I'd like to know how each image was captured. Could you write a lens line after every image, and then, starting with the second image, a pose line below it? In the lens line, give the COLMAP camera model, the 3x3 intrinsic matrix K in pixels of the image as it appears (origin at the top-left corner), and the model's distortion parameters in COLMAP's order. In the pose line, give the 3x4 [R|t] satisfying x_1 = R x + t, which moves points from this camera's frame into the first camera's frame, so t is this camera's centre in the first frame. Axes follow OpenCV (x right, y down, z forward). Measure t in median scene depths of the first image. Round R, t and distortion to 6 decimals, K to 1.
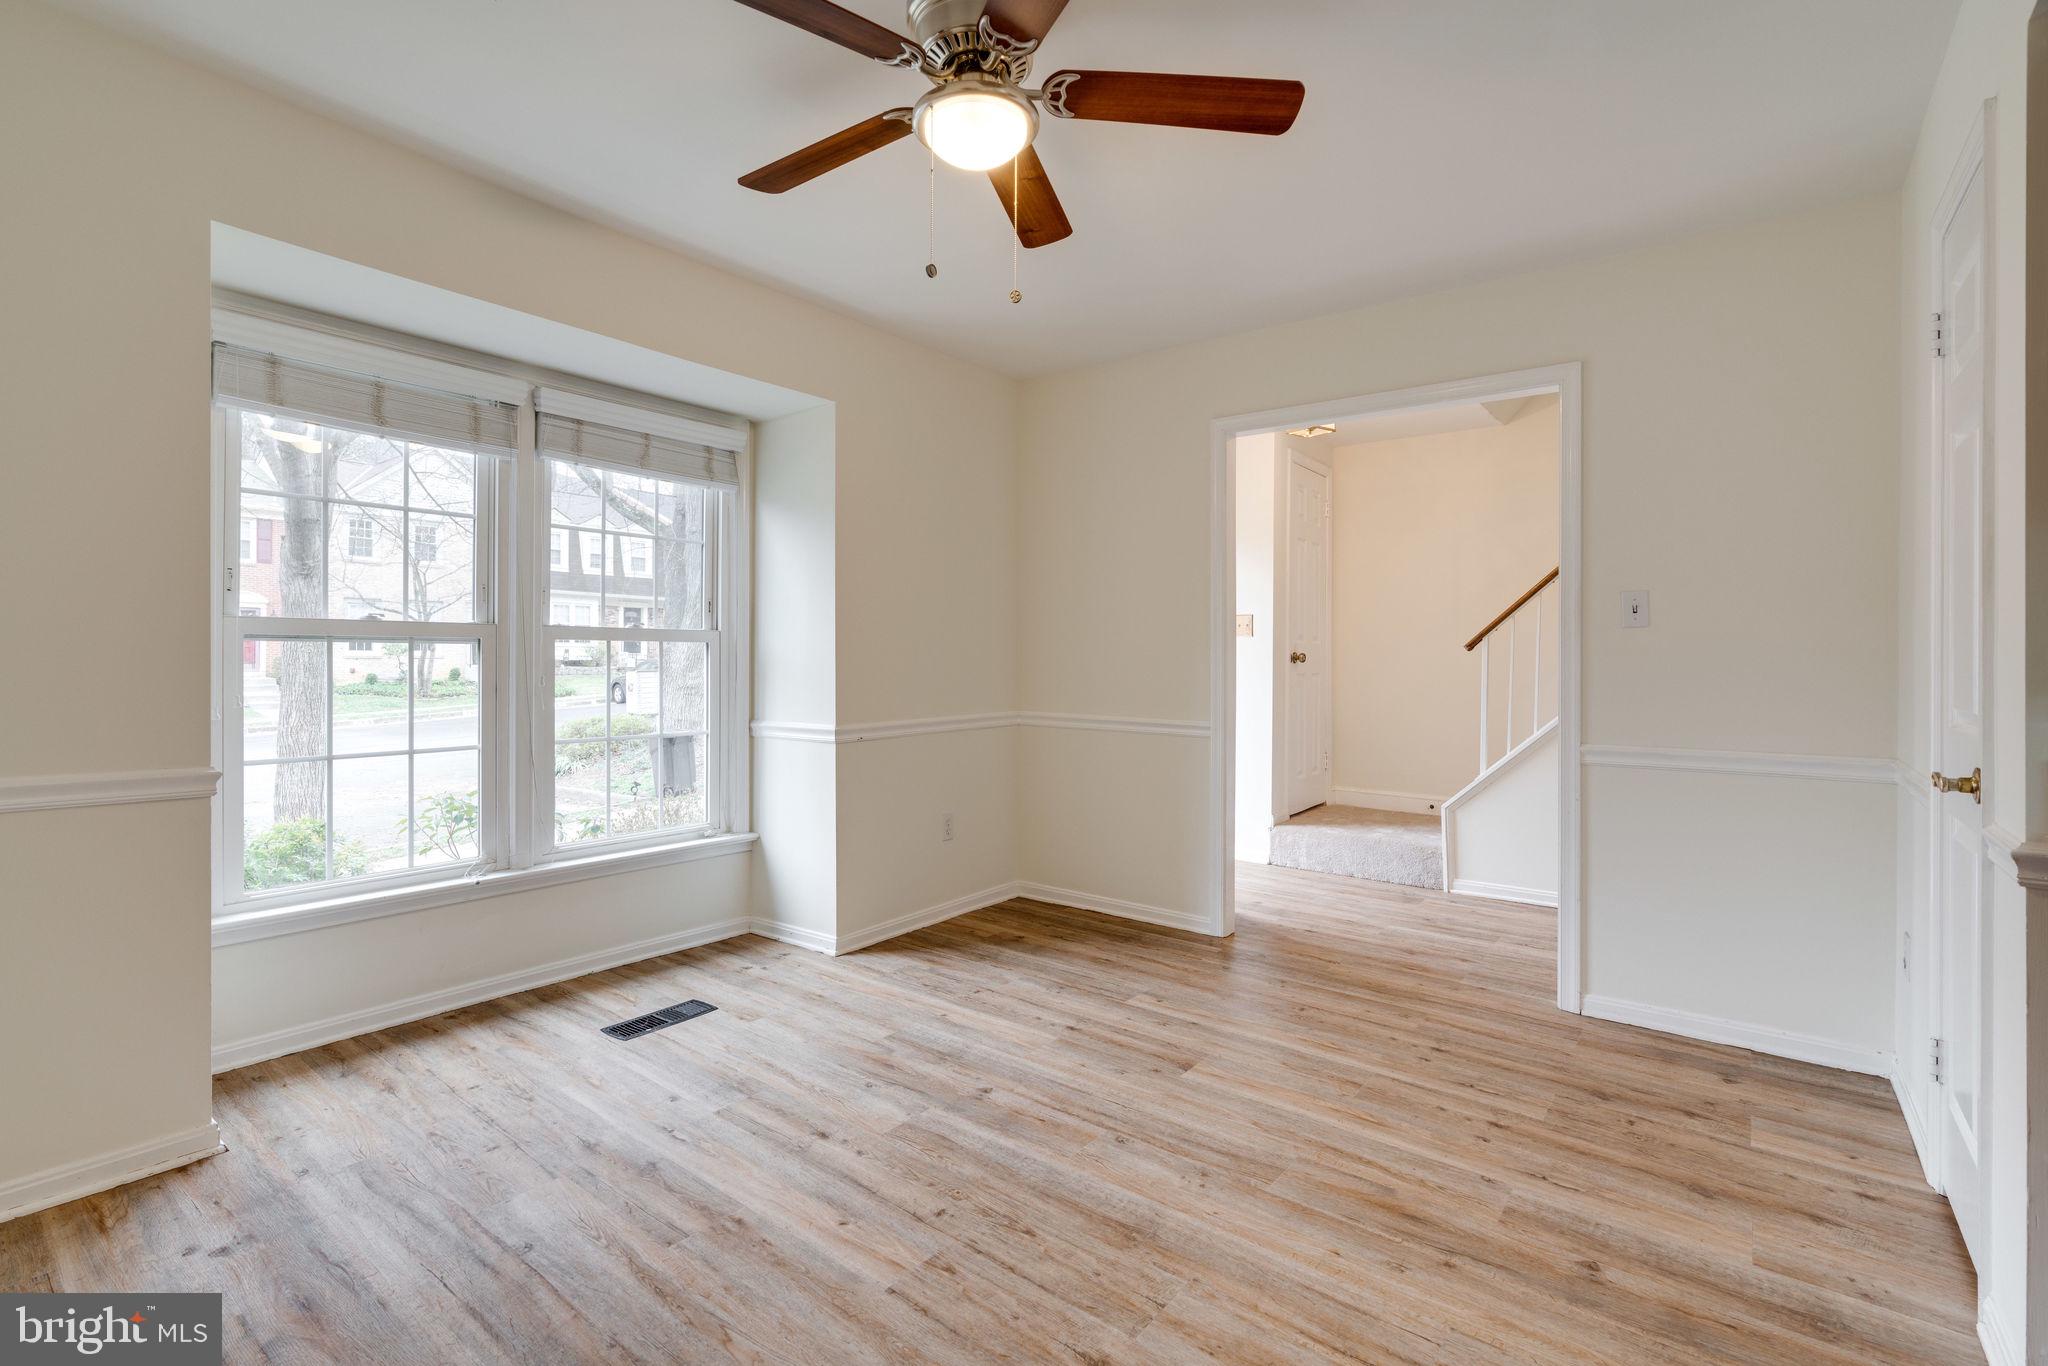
lens RADIAL K [[931.0, 0, 1022.7], [0, 931.0, 664.4], [0, 0, 1]] dist [-0.000275, 0.000843]
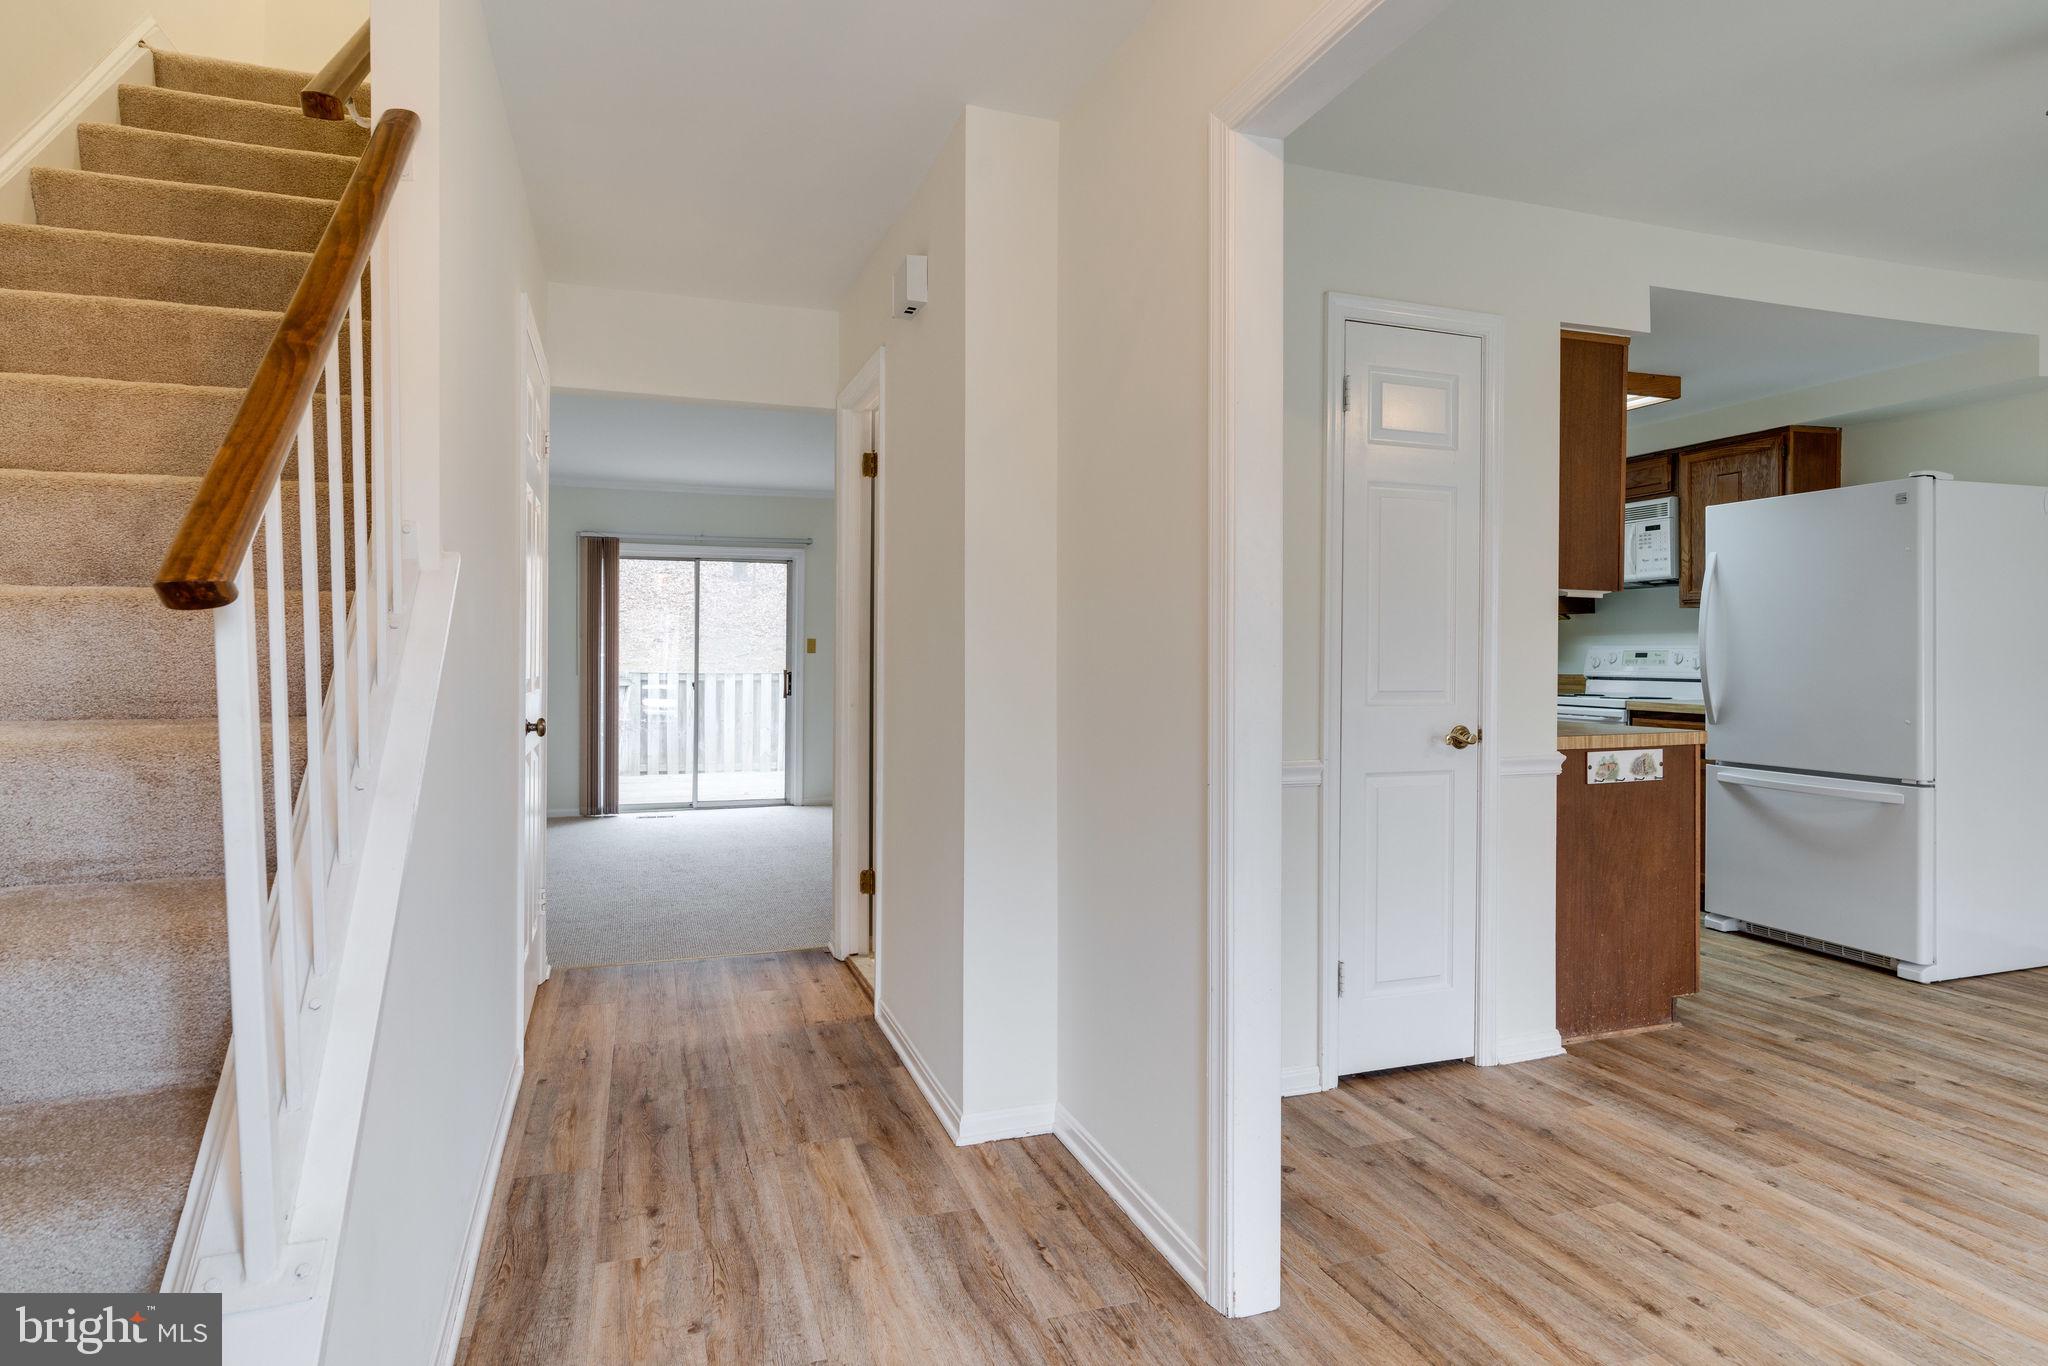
lens RADIAL K [[1095.8, 0, 1017.8], [0, 1095.8, 652.5], [0, 0, 1]] dist [-0.001519, 0.002386]
pose [[-0.837768, -0.004563, 0.546007, 0.396600], [-0.000689, 0.999973, 0.007300, -0.013870], [-0.546025, 0.005740, -0.837749, 1.778005]]
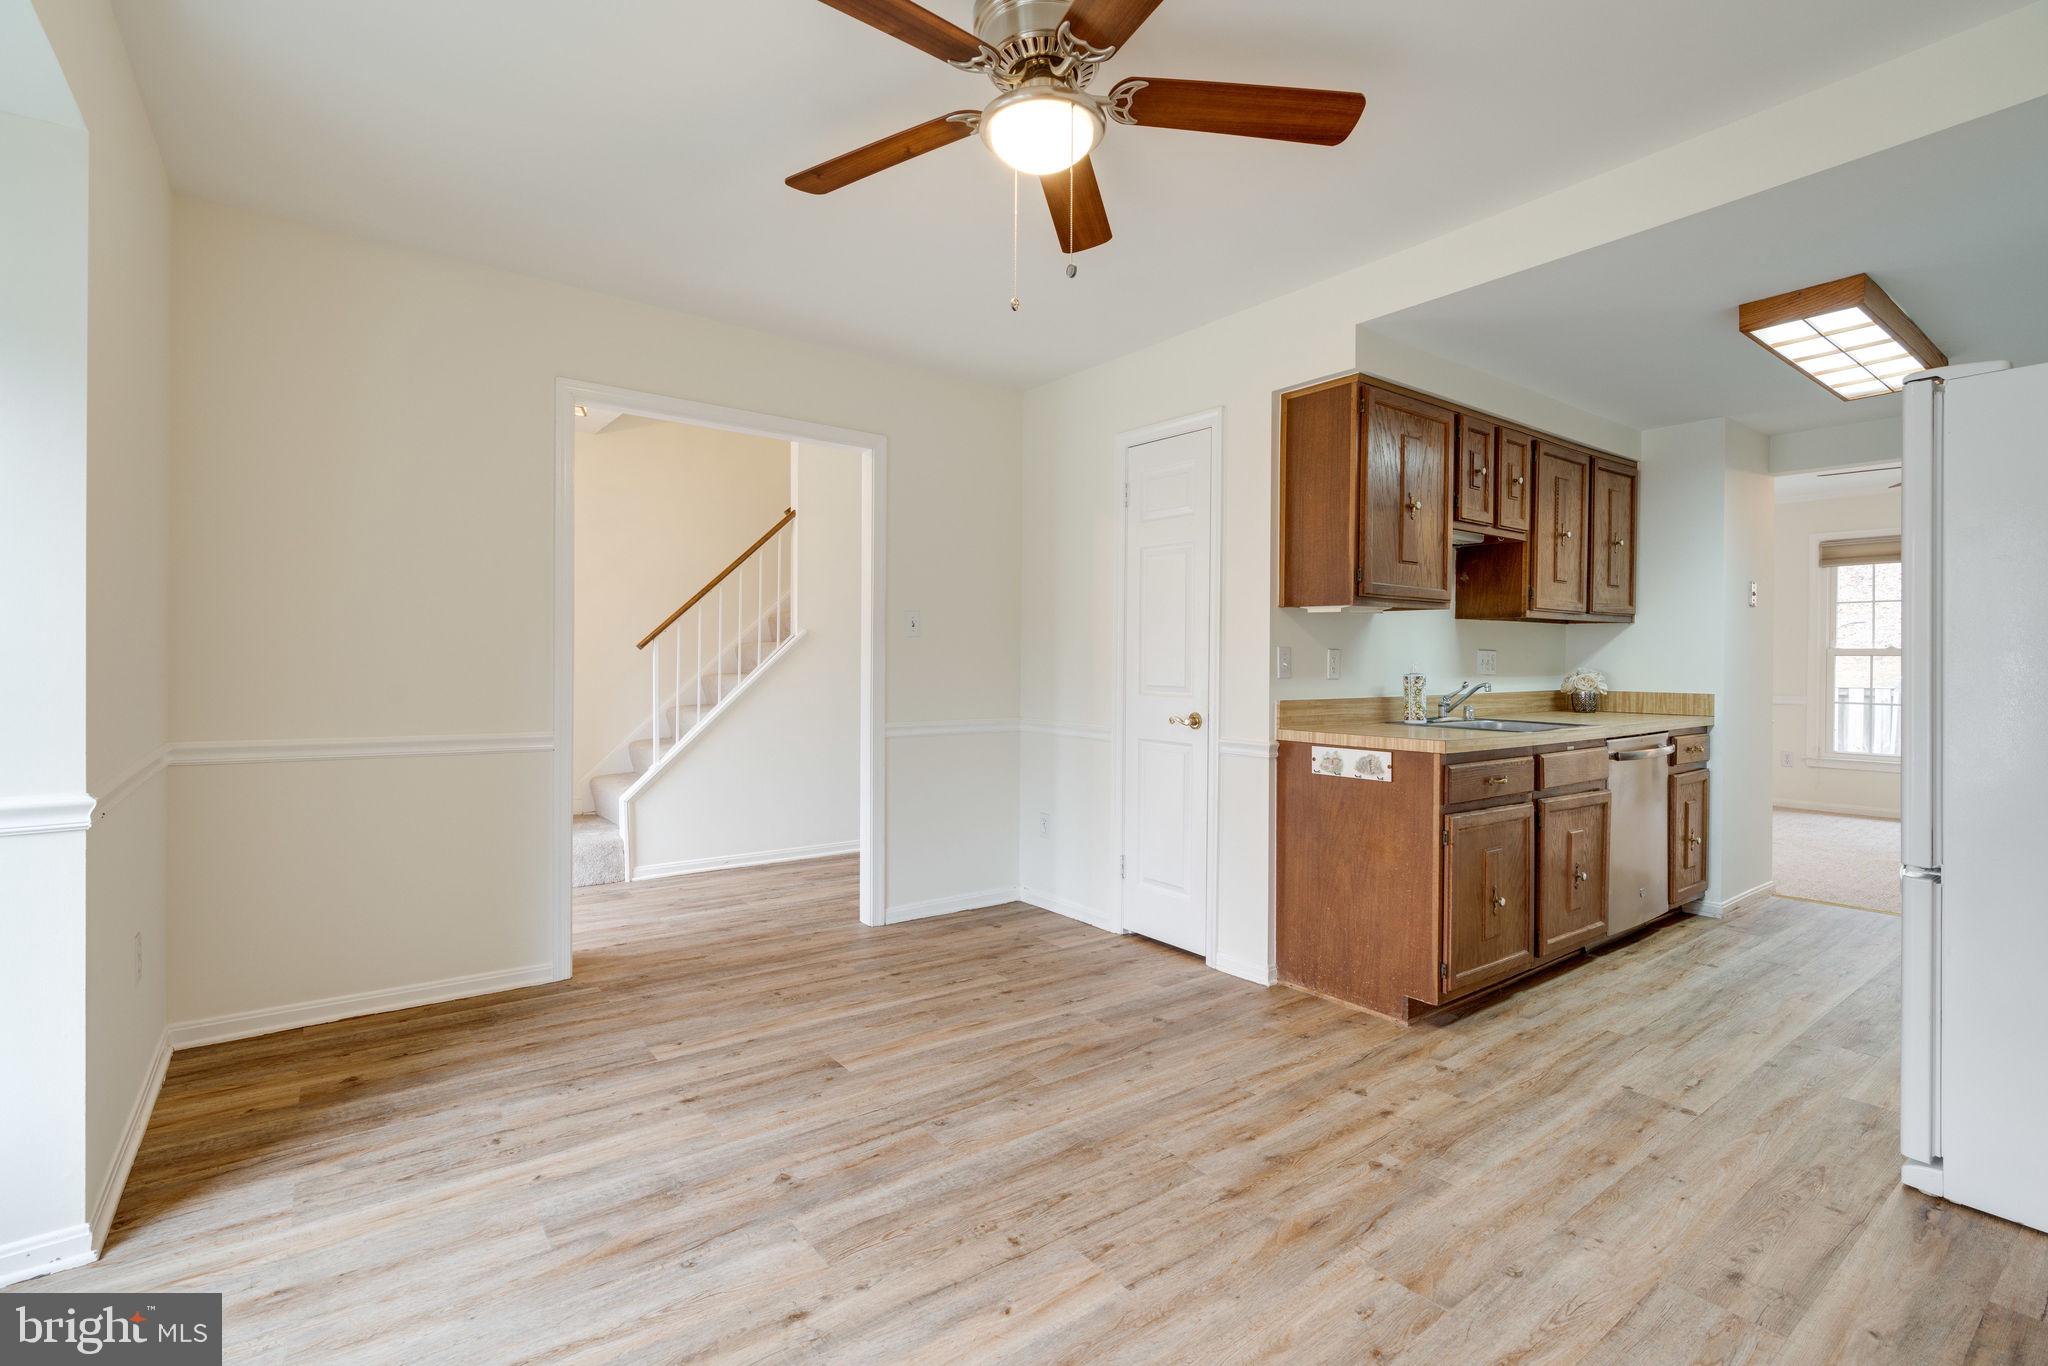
lens RADIAL K [[919.6, 0, 1013.7], [0, 919.6, 666.6], [0, 0, 1]] dist [-0.002473, 0.000559]
pose [[0.265222, -0.004671, 0.964176, -0.677902], [-0.002293, 0.999982, 0.005475, -0.003046], [-0.964185, -0.003663, 0.265206, 0.514723]]
